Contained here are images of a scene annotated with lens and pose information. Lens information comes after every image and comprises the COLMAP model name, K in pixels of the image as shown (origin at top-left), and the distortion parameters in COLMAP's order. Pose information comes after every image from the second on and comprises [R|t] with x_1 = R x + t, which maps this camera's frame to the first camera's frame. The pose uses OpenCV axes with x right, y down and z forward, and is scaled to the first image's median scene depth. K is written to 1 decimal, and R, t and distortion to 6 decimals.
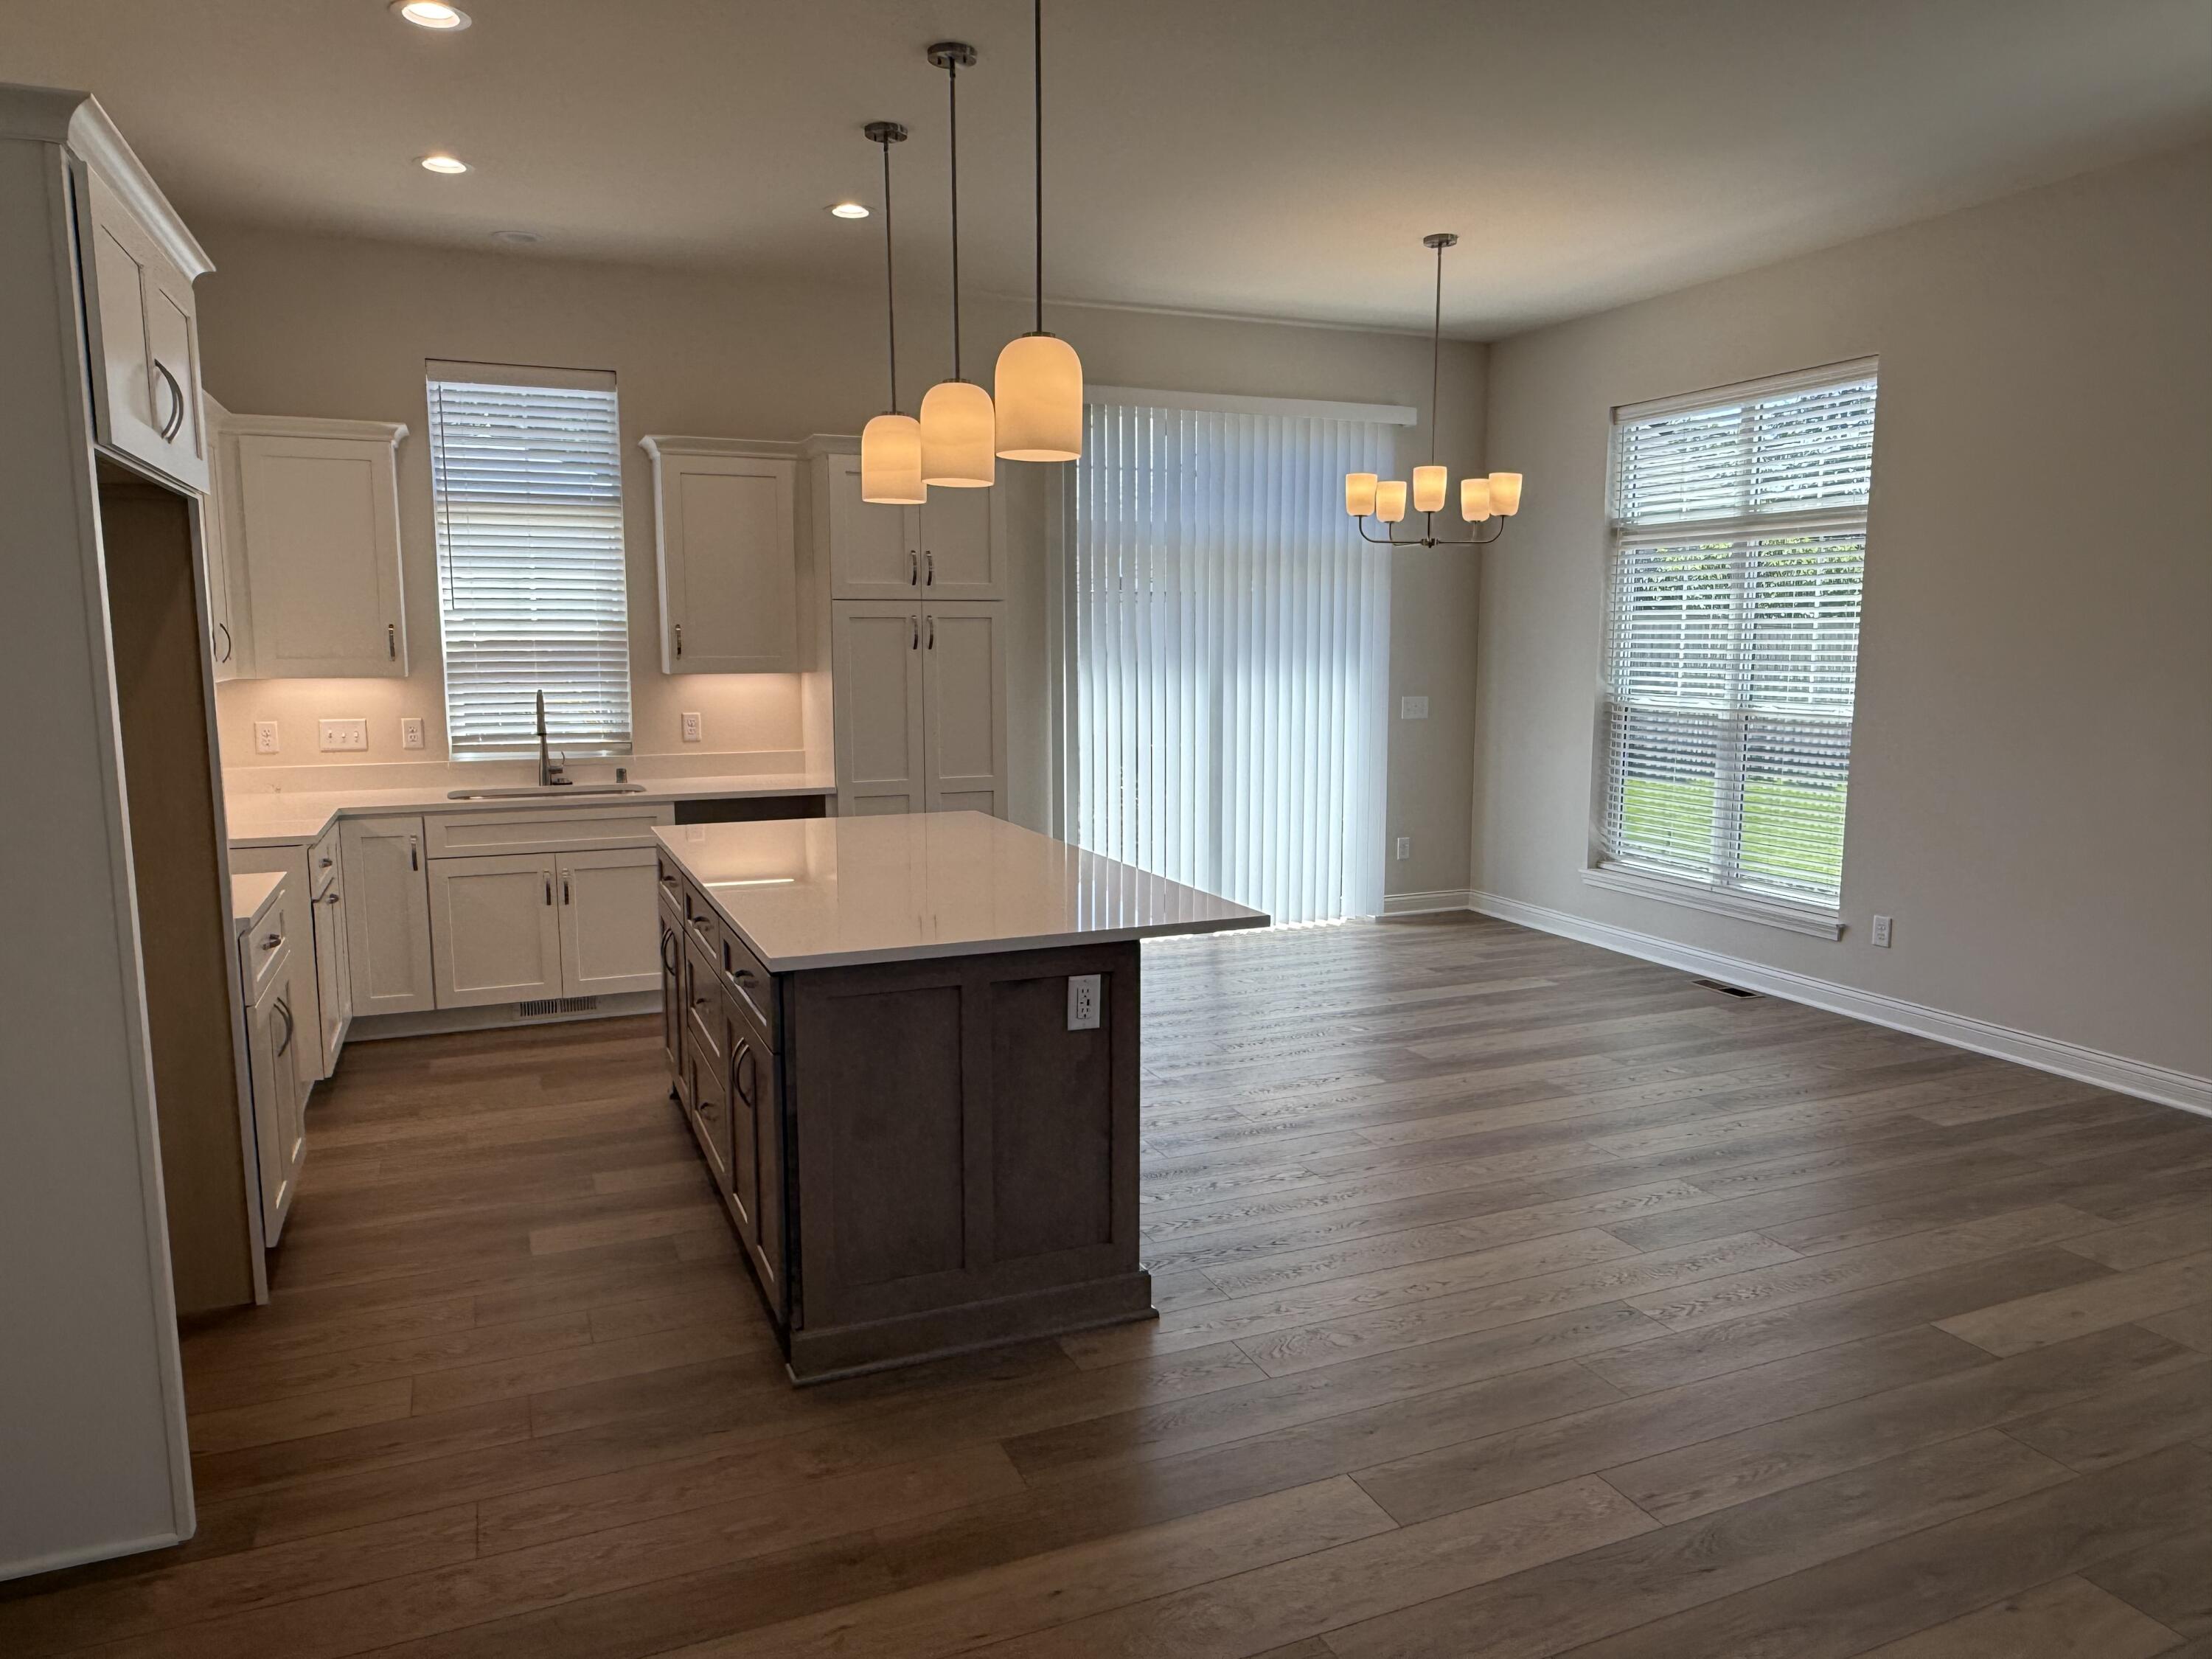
lens RADIAL K [[1474.1, 0, 1106.9], [0, 1474.1, 831.8], [0, 0, 1]] dist [-0.001349, 0.003919]
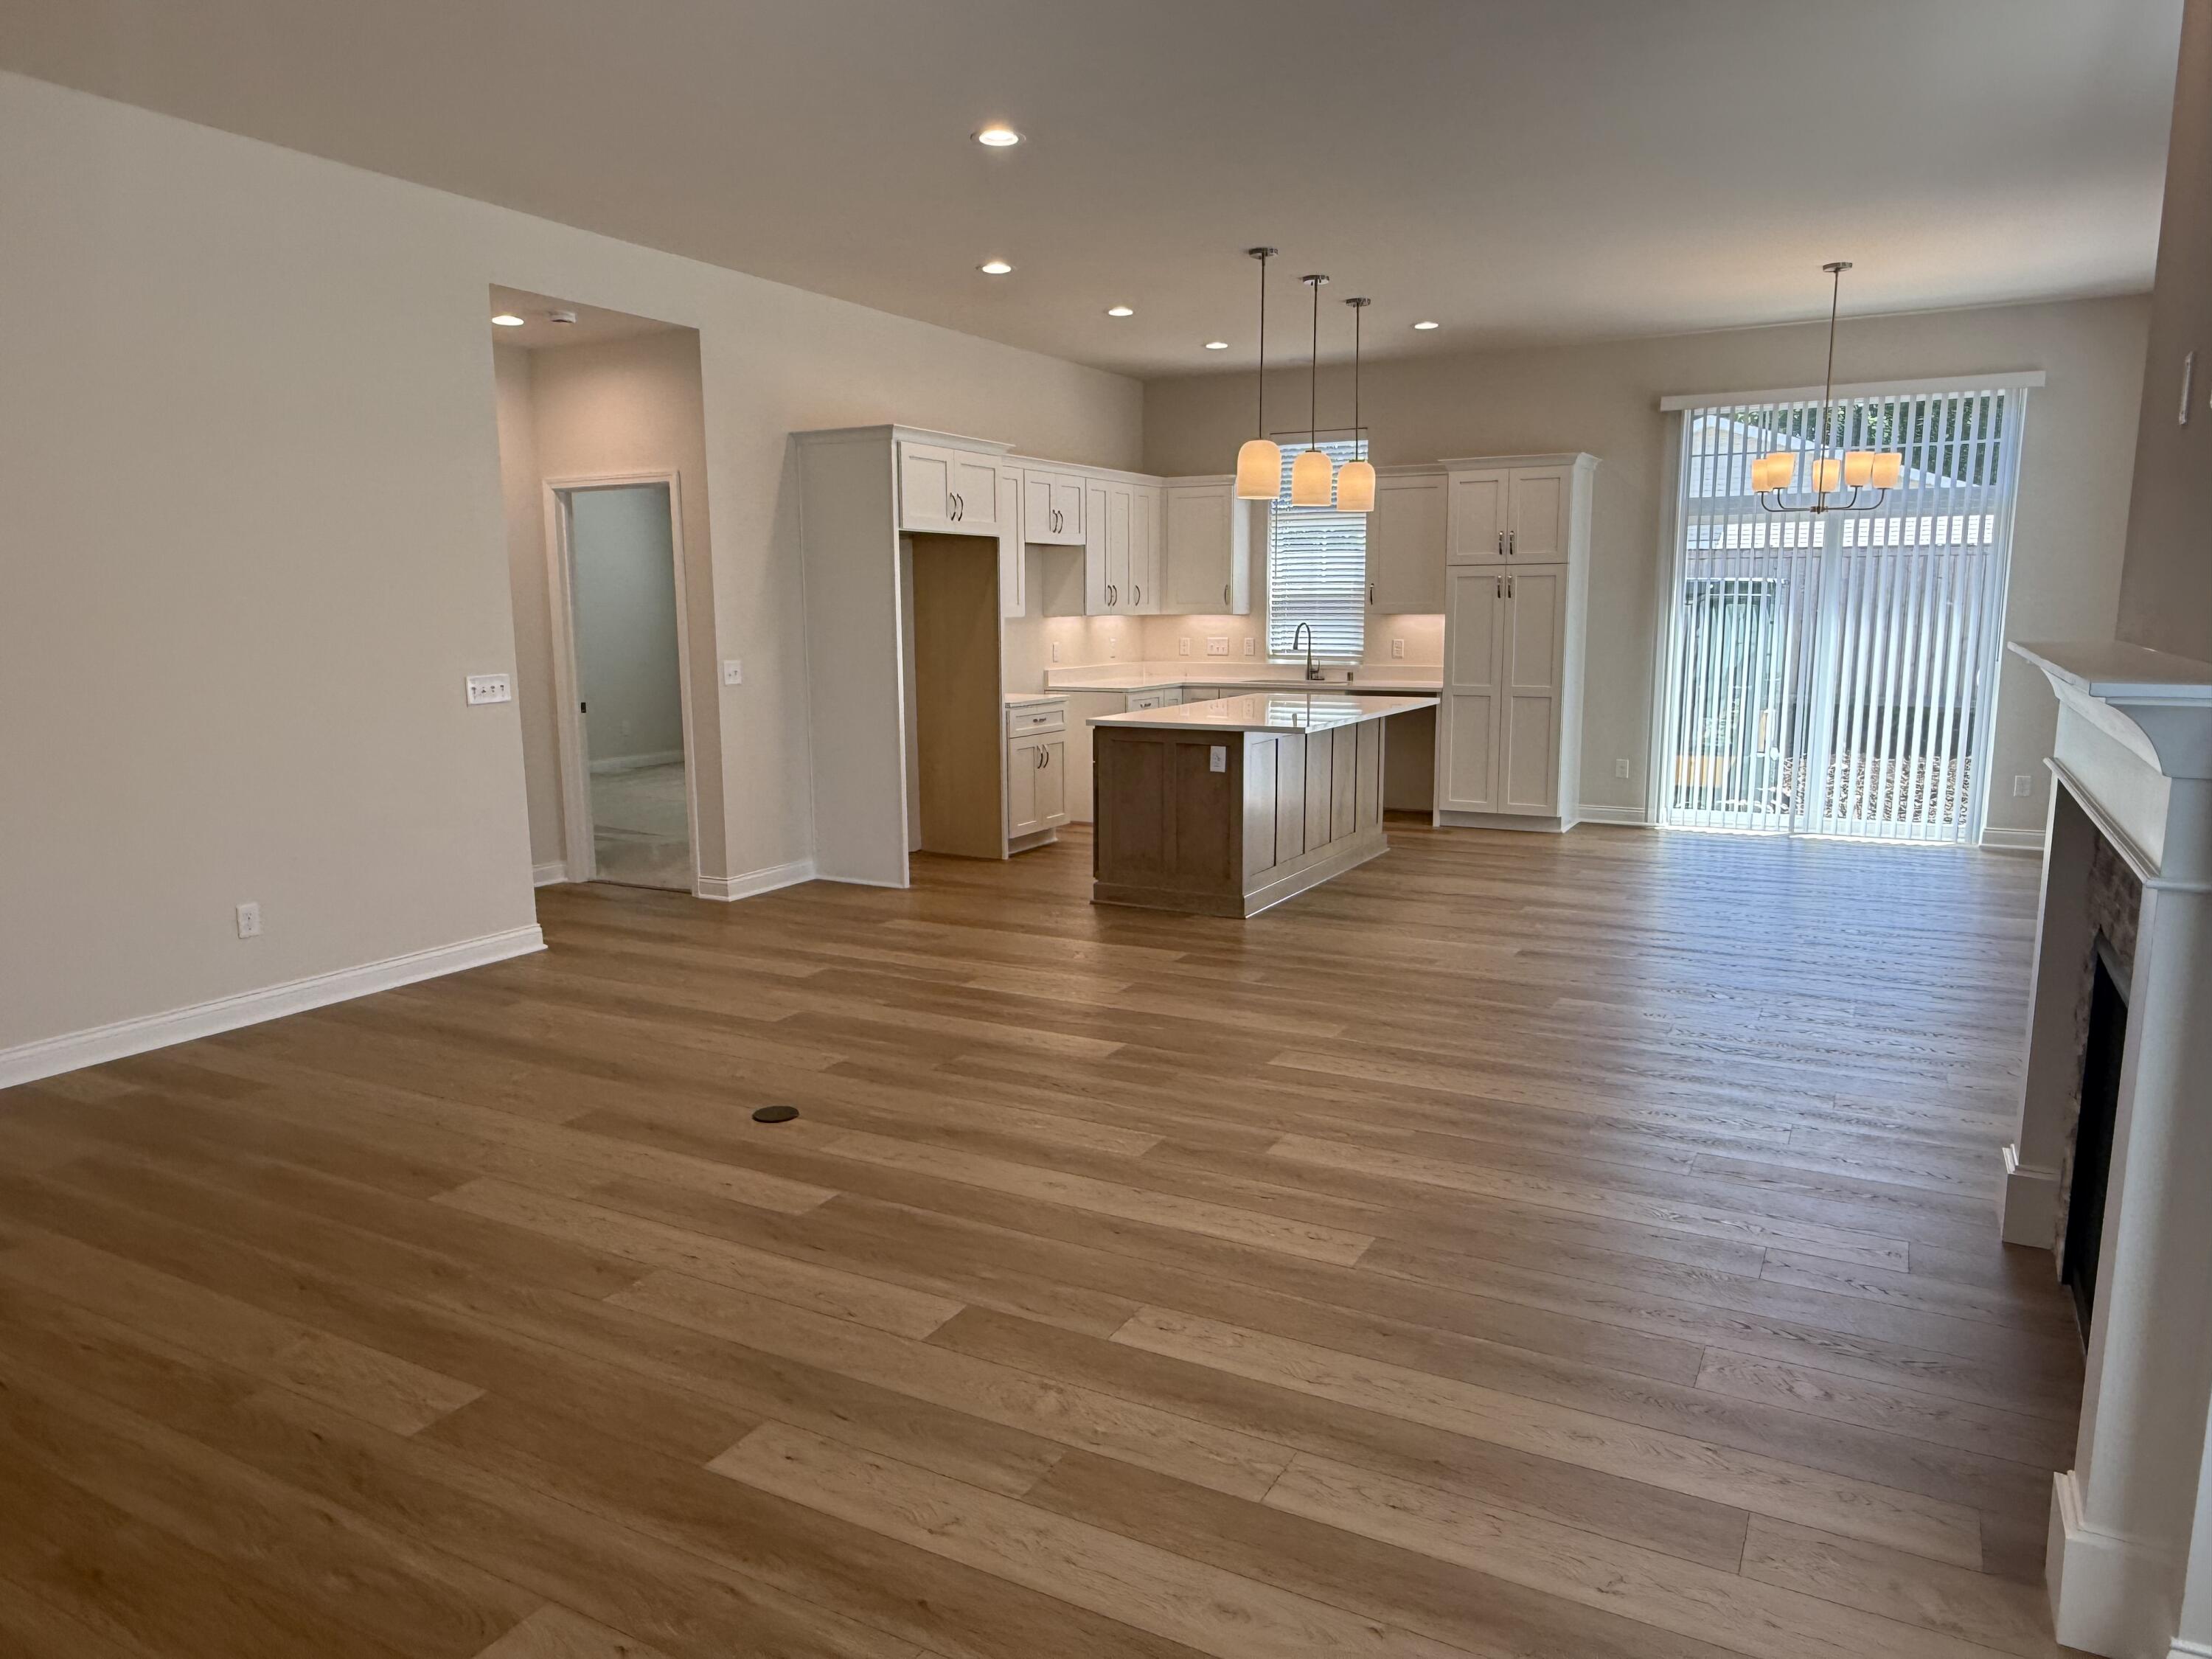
lens RADIAL K [[1474.1, 0, 1095.7], [0, 1474.1, 847.3], [0, 0, 1]] dist [-0.001349, 0.003919]
pose [[0.614294, 0.126461, -0.778878, 0.812508], [-0.099432, 0.991612, 0.082580, 0.043846], [0.782787, 0.026718, 0.621716, -0.239968]]
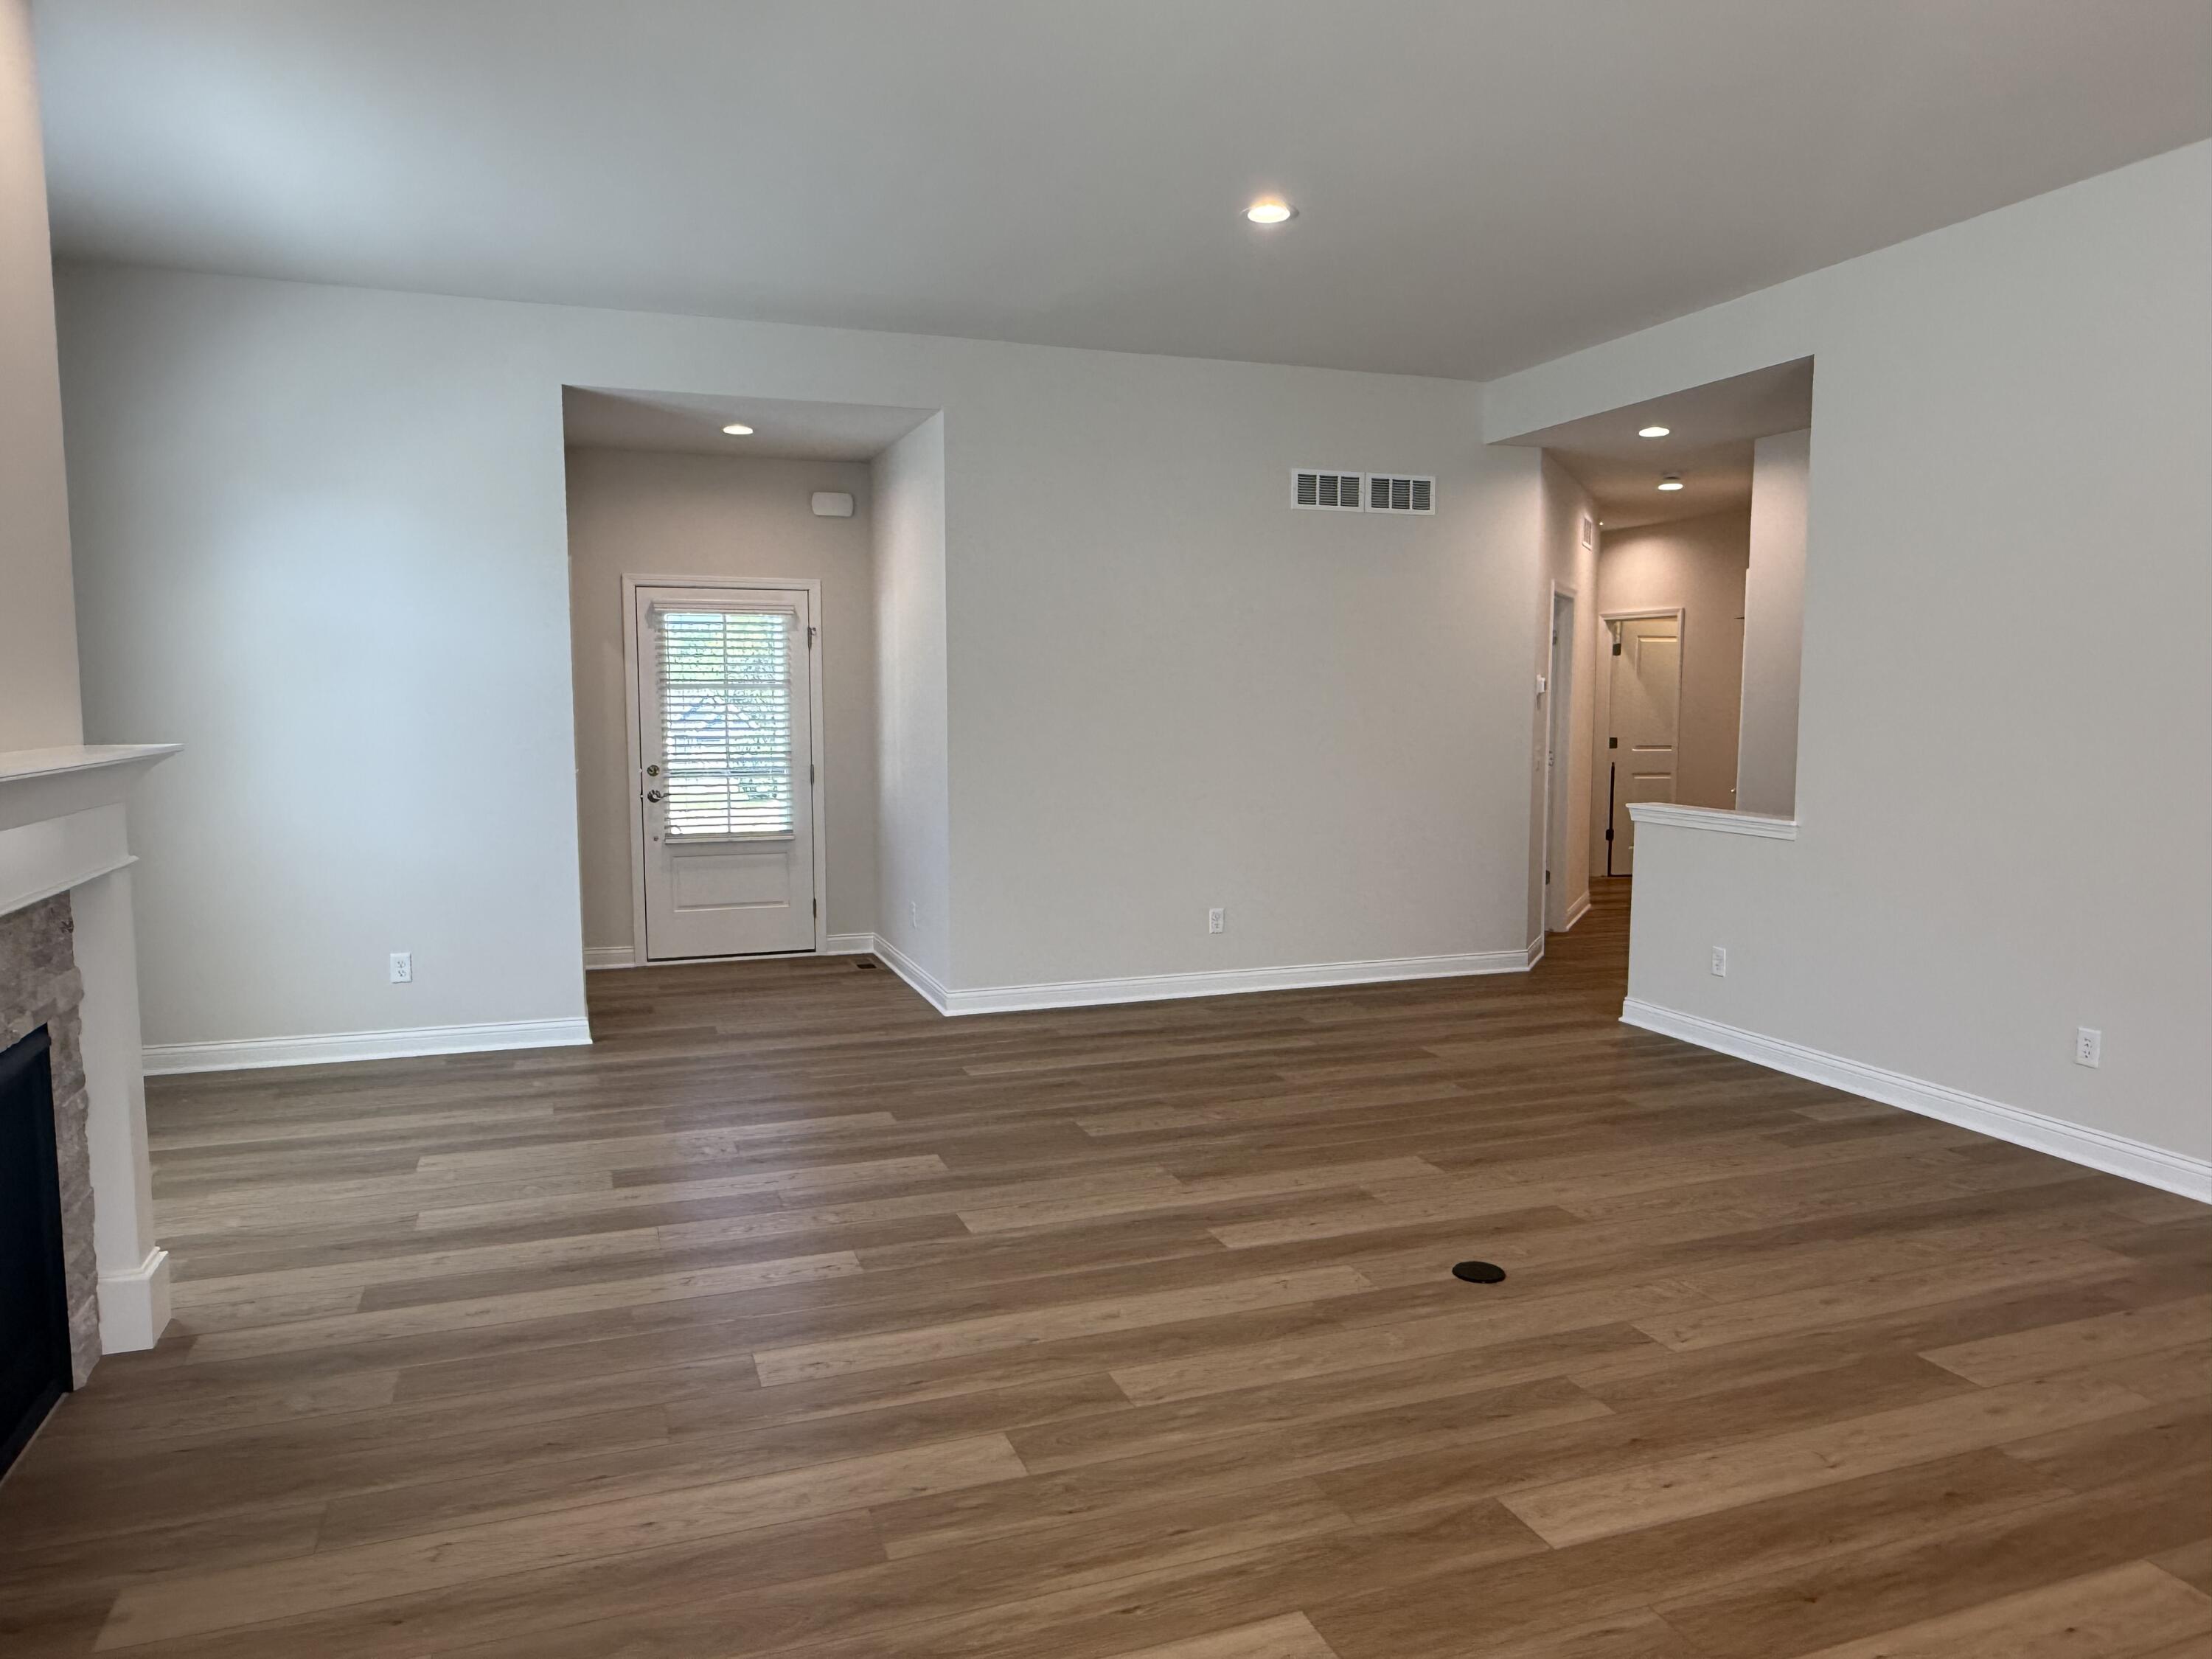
lens RADIAL K [[1474.1, 0, 1101.6], [0, 1474.1, 834.9], [0, 0, 1]] dist [-0.001349, 0.003919]
pose [[-0.998535, -0.005871, 0.053798, 0.314178], [0.006852, 0.972381, 0.233299, -0.081135], [-0.053682, 0.233325, -0.970916, 0.647669]]
